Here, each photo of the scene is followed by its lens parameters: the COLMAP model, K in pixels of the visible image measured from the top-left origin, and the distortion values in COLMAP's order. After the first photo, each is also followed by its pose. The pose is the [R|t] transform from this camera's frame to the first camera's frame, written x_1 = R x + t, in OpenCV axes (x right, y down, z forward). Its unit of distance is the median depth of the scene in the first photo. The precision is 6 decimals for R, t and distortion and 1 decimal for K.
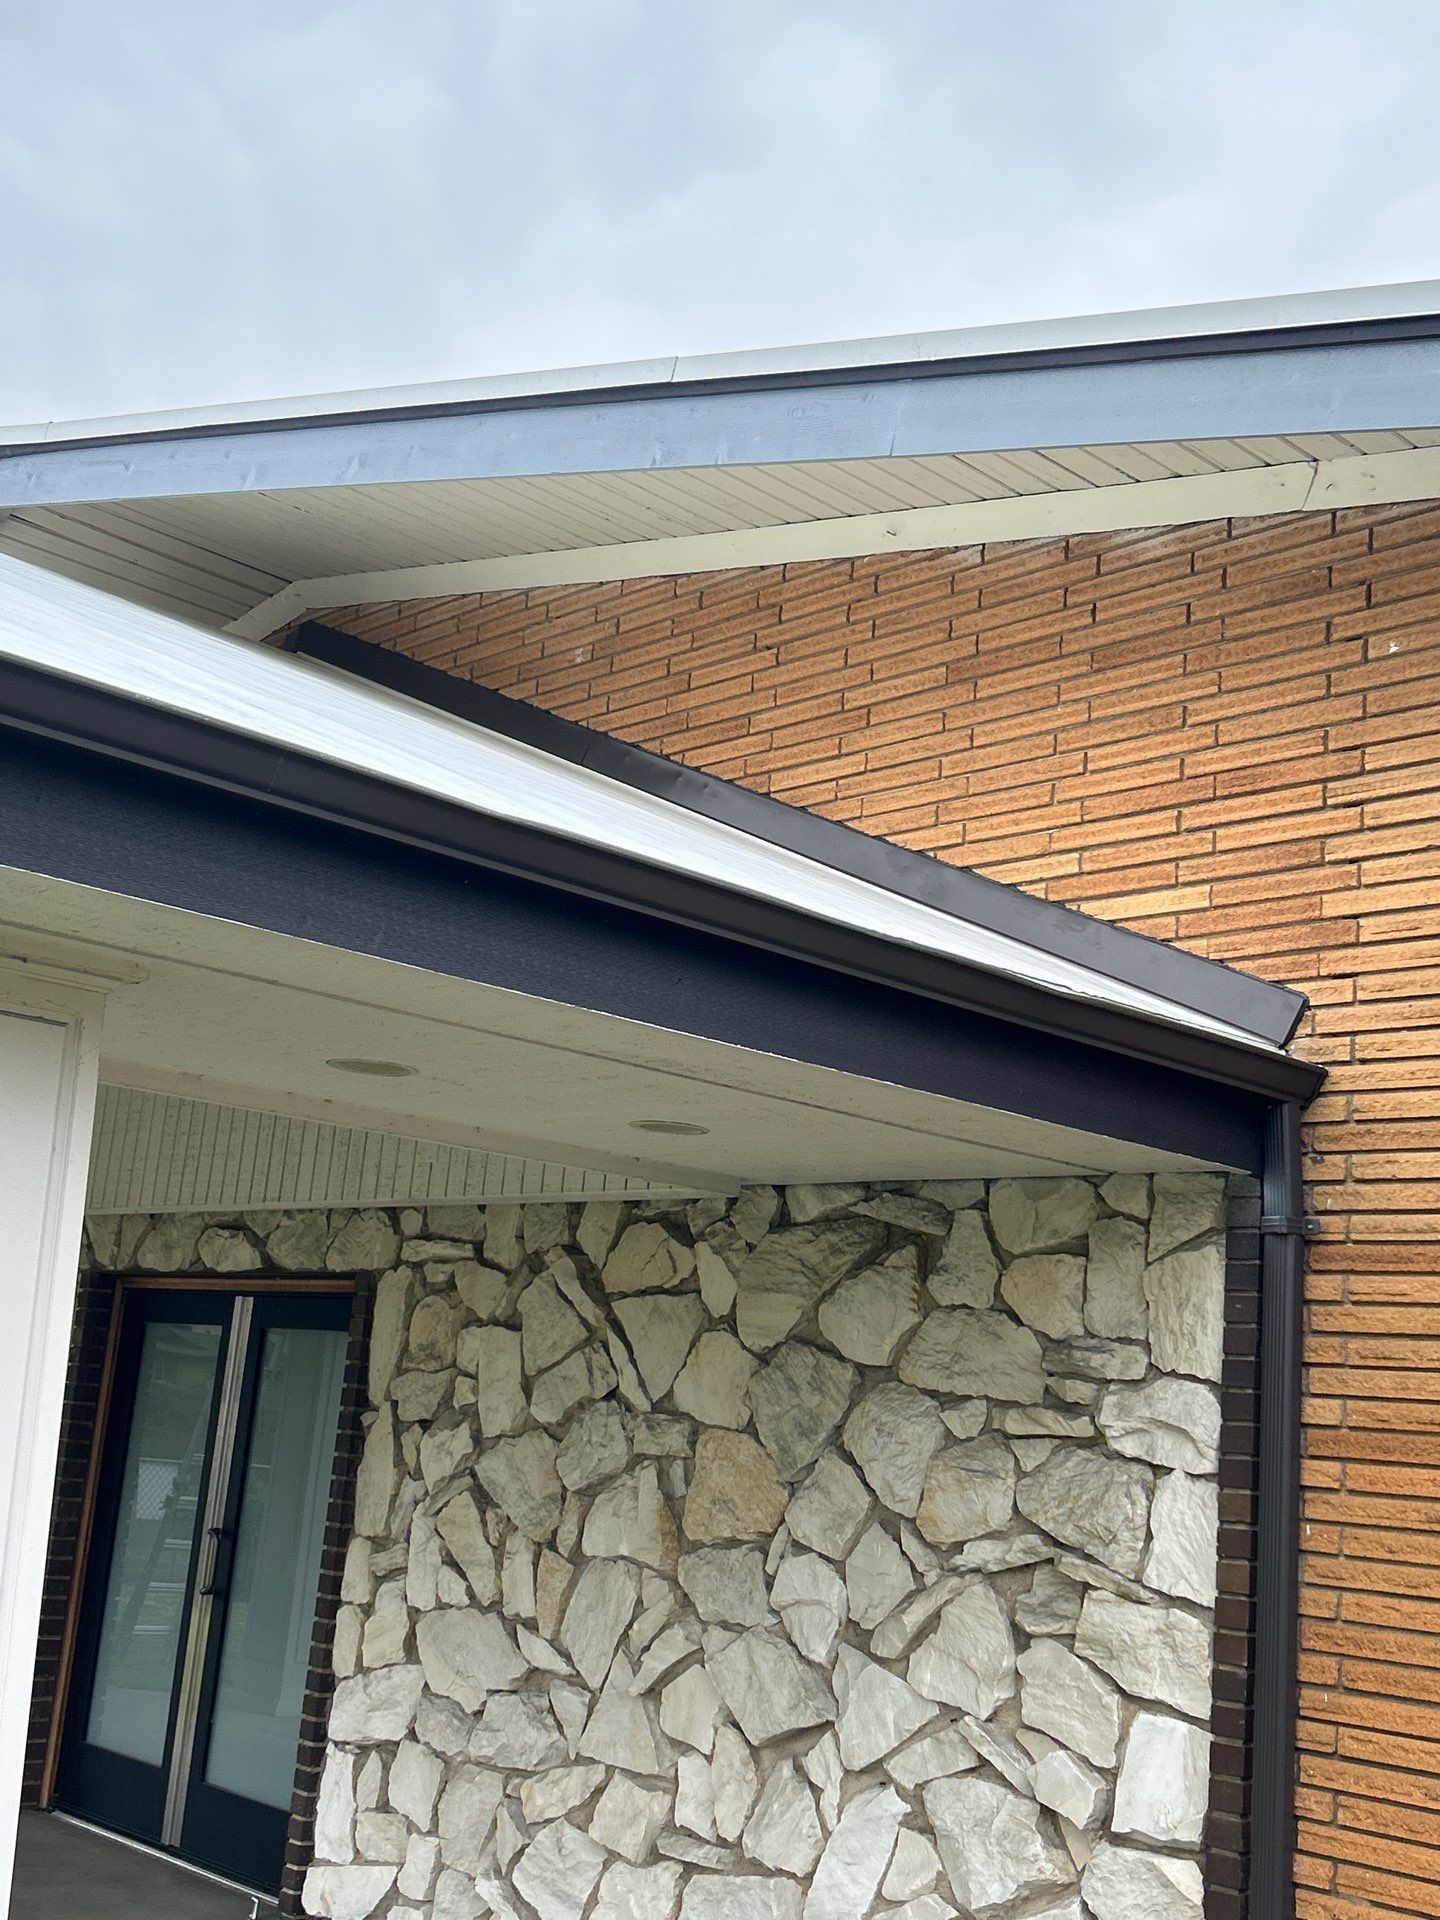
lens RADIAL K [[2223.8, 0, 720.0], [0, 2223.8, 960.0], [0, 0, 1]] dist [0.166427, -0.469324]
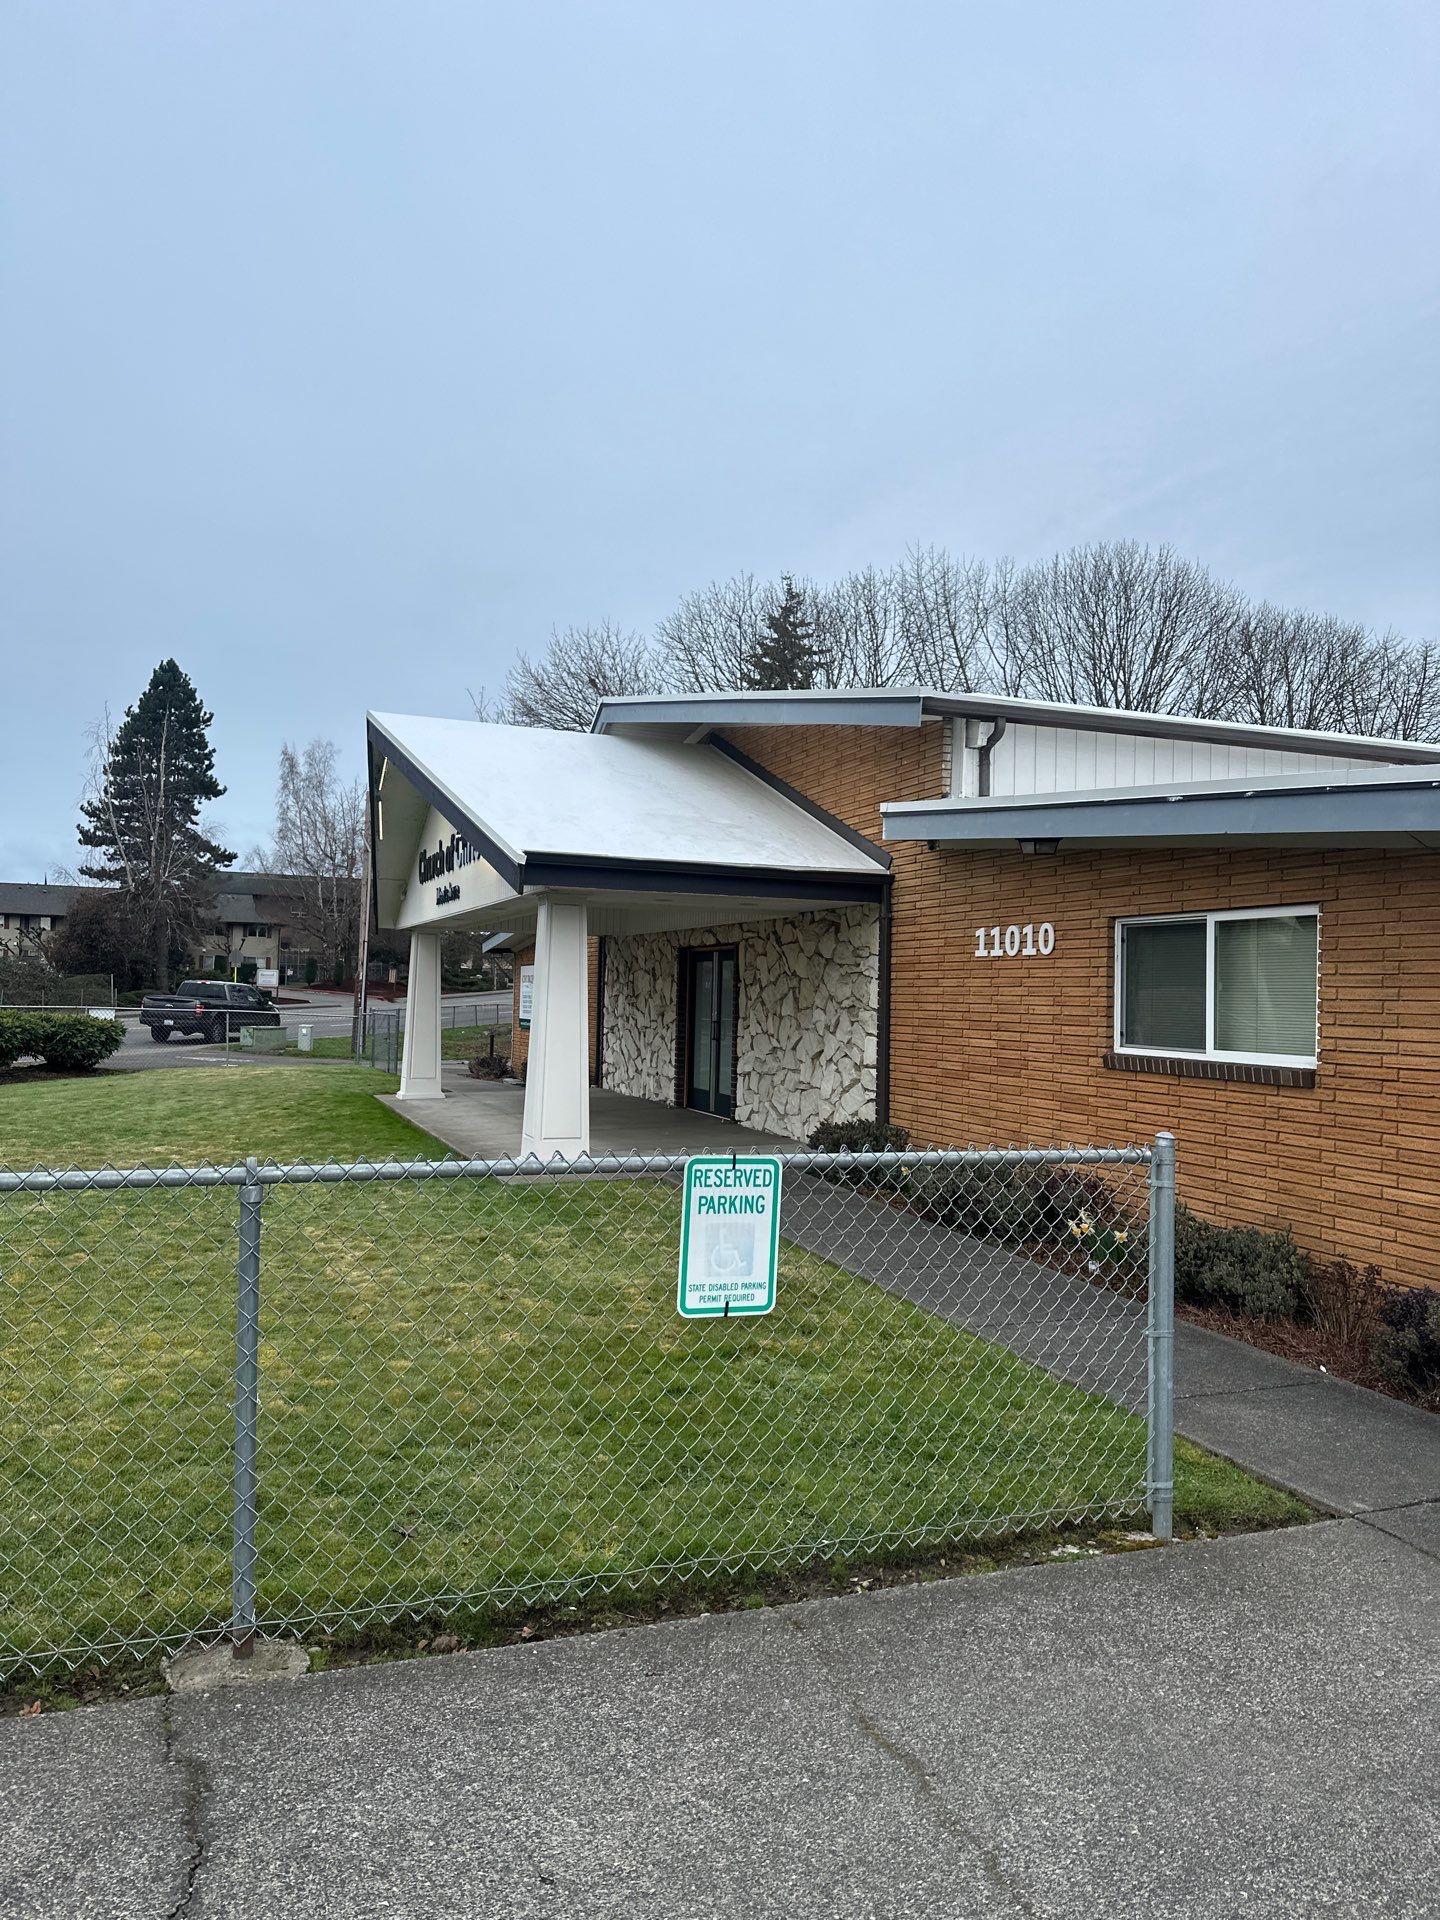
lens RADIAL K [[1367.7, 0, 730.1], [0, 1367.7, 973.4], [0, 0, 1]] dist [0.181053, -0.000026]
pose [[0.927647, -0.072593, -0.366334, 0.700267], [0.133654, 0.980488, 0.144151, -0.134587], [0.348722, -0.182683, 0.919250, -1.078663]]
